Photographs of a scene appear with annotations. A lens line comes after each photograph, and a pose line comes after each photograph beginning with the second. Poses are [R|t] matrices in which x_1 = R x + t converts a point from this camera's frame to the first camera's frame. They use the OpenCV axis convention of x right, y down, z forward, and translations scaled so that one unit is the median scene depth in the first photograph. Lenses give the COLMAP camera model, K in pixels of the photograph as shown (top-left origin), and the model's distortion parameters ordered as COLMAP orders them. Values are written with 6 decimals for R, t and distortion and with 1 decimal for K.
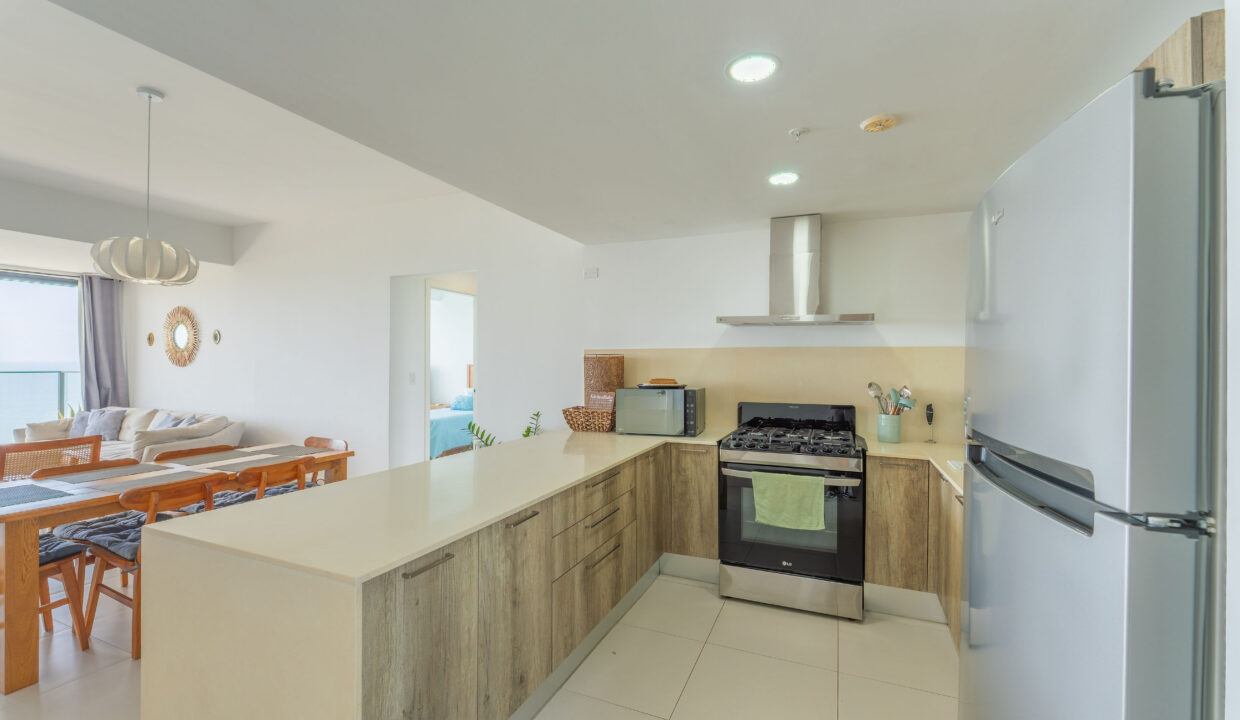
lens RADIAL K [[512.1, 0, 620.0], [0, 512.1, 360.0], [0, 0, 1]] dist [-0.013627, -0.000246]
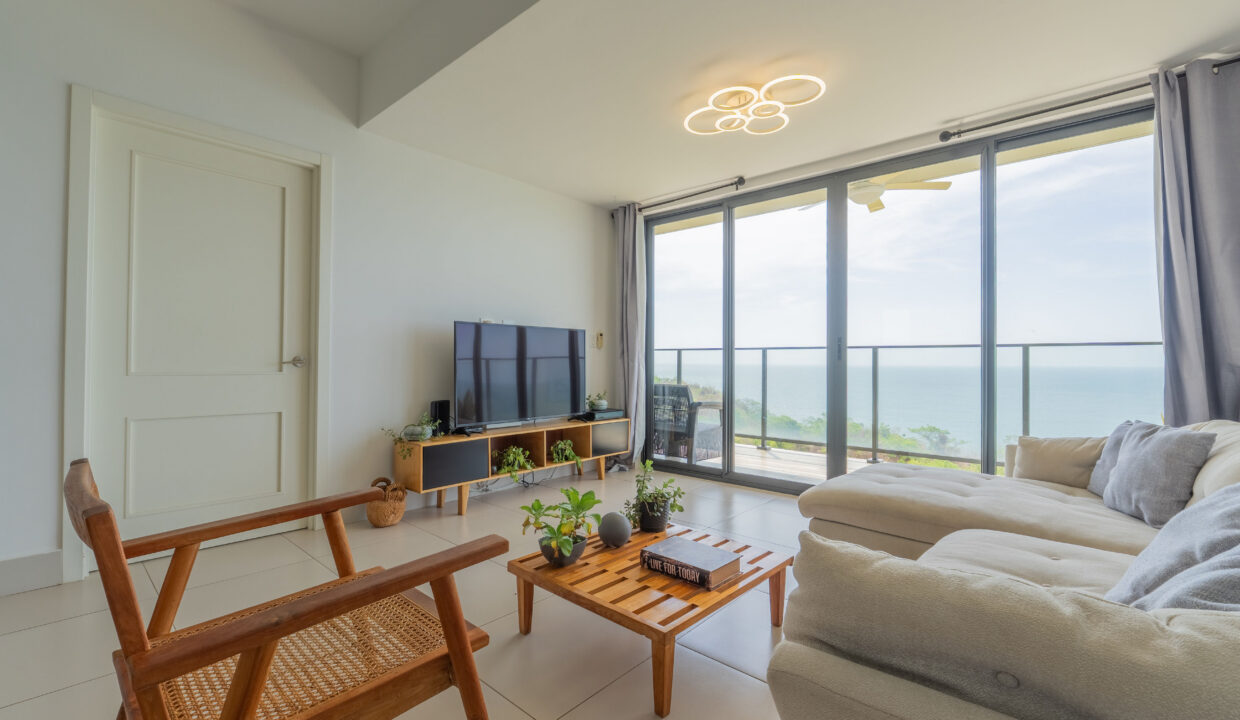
lens RADIAL K [[525.6, 0, 620.0], [0, 525.6, 360.0], [0, 0, 1]] dist [-0.001431, 0.000027]
pose [[-0.328231, -0.011397, -0.944529, -1.017809], [-0.004696, 0.999935, -0.010434, 0.106512], [0.944586, 0.001011, -0.328263, 1.375662]]
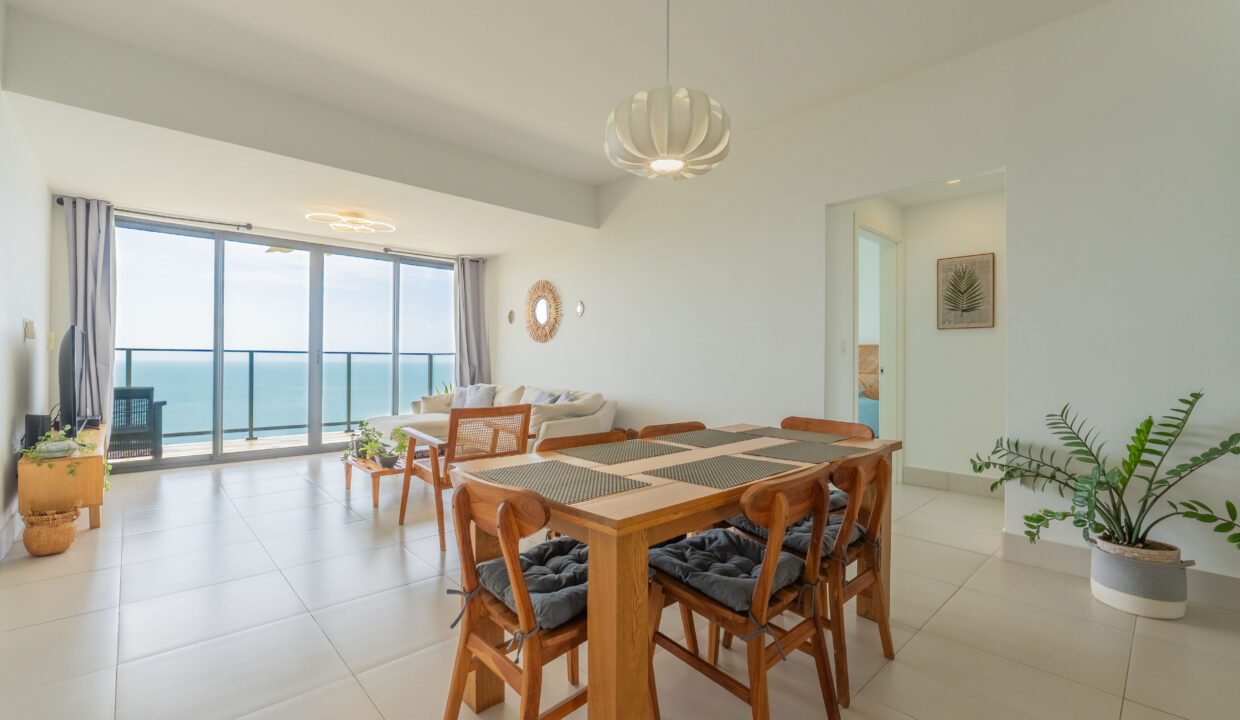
lens RADIAL K [[525.6, 0, 620.0], [0, 525.6, 360.0], [0, 0, 1]] dist [-0.001431, 0.000027]
pose [[0.908389, 0.000991, -0.418125, -0.570969], [-0.000595, 0.999999, 0.001079, 0.080420], [0.418126, -0.000731, 0.908389, 0.283707]]
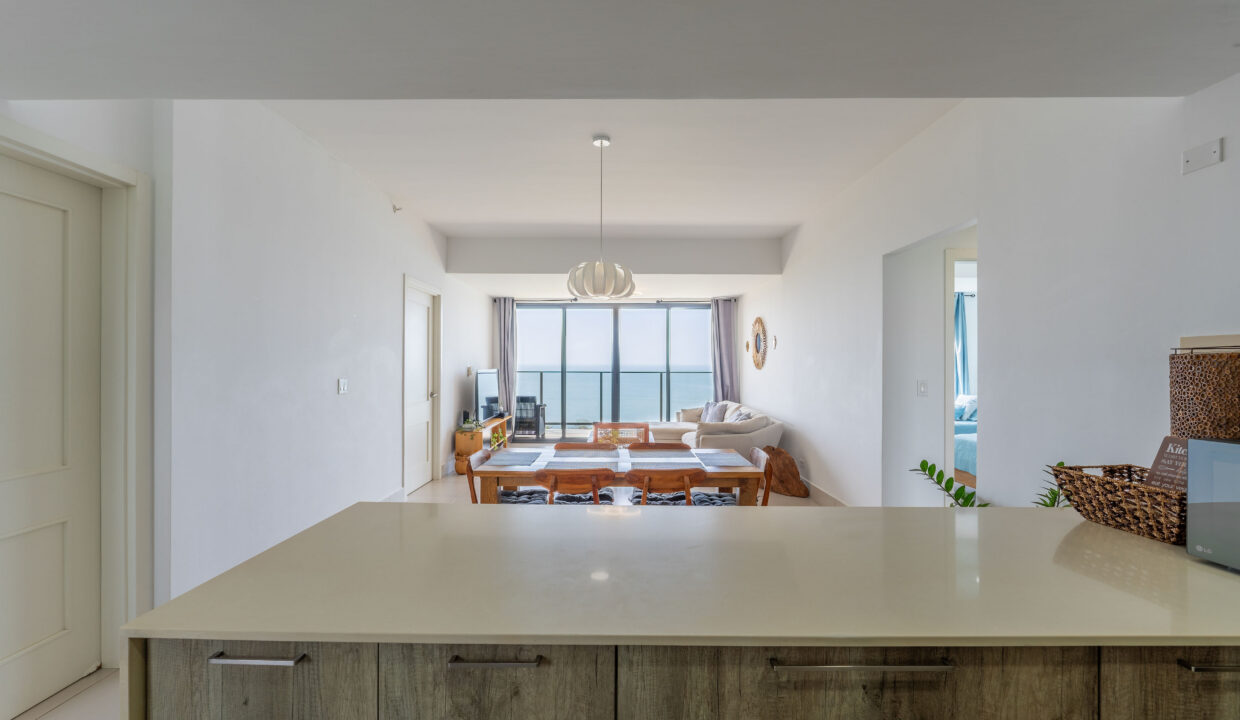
lens RADIAL K [[522.5, 0, 613.1], [0, 522.5, 363.5], [0, 0, 1]] dist [-0.009600, -0.000199]
pose [[0.380304, -0.002799, -0.924857, 0.177321], [0.003871, 0.999991, -0.001435, 0.000865], [0.924853, -0.003034, 0.380312, 0.448921]]
